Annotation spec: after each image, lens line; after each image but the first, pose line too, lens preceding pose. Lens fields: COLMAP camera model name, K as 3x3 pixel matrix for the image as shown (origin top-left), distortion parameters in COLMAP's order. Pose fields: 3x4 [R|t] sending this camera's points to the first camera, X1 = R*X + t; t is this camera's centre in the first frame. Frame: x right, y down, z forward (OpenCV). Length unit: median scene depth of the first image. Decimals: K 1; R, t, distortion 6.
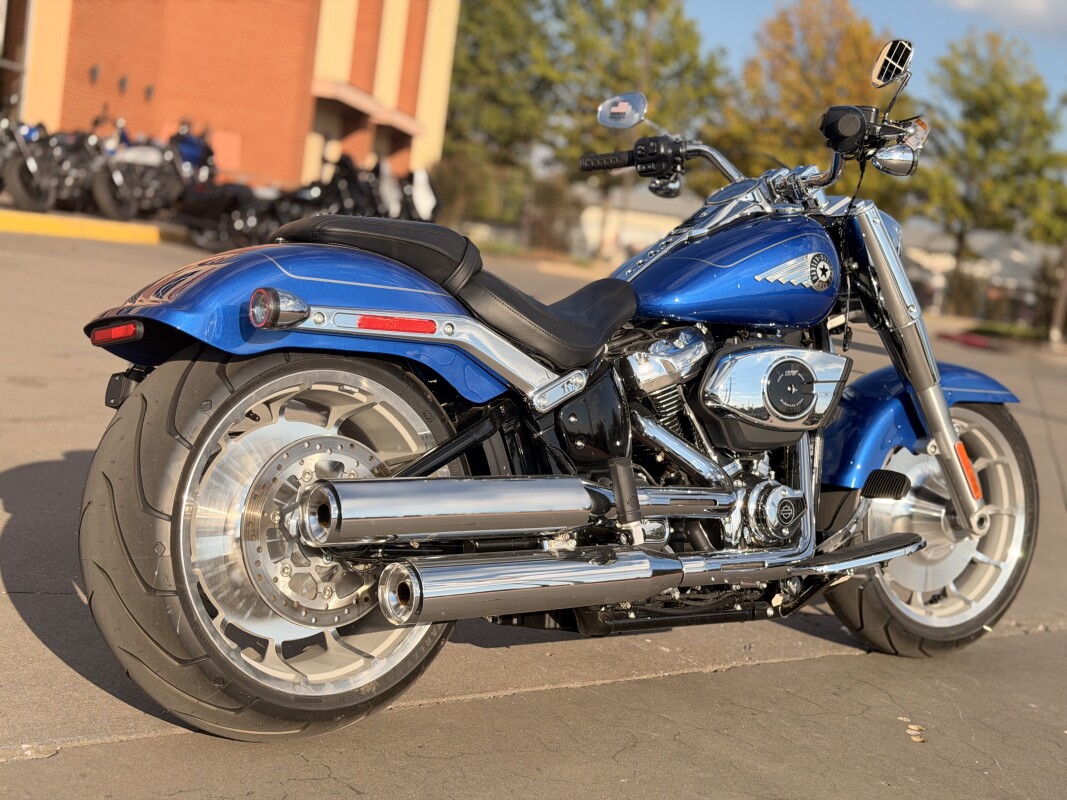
lens RADIAL K [[1474.7, 0, 533.5], [0, 1474.7, 404.3], [0, 0, 1]] dist [0.077759, 0.000000]
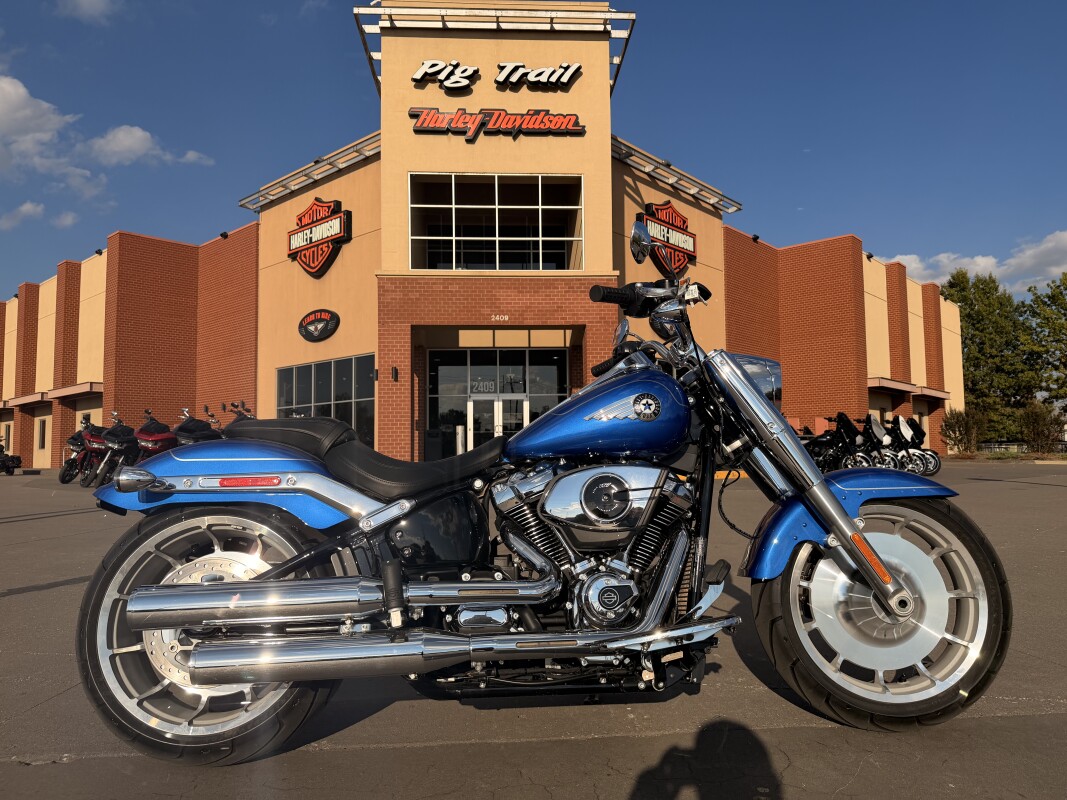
lens RADIAL K [[759.4, 0, 531.9], [0, 759.4, 401.6], [0, 0, 1]] dist [0.000682, -0.006016]
pose [[0.815727, -0.186309, -0.547612, 0.475303], [0.061973, 0.969409, -0.237497, 0.057161], [0.575108, 0.159795, 0.802319, 0.410680]]
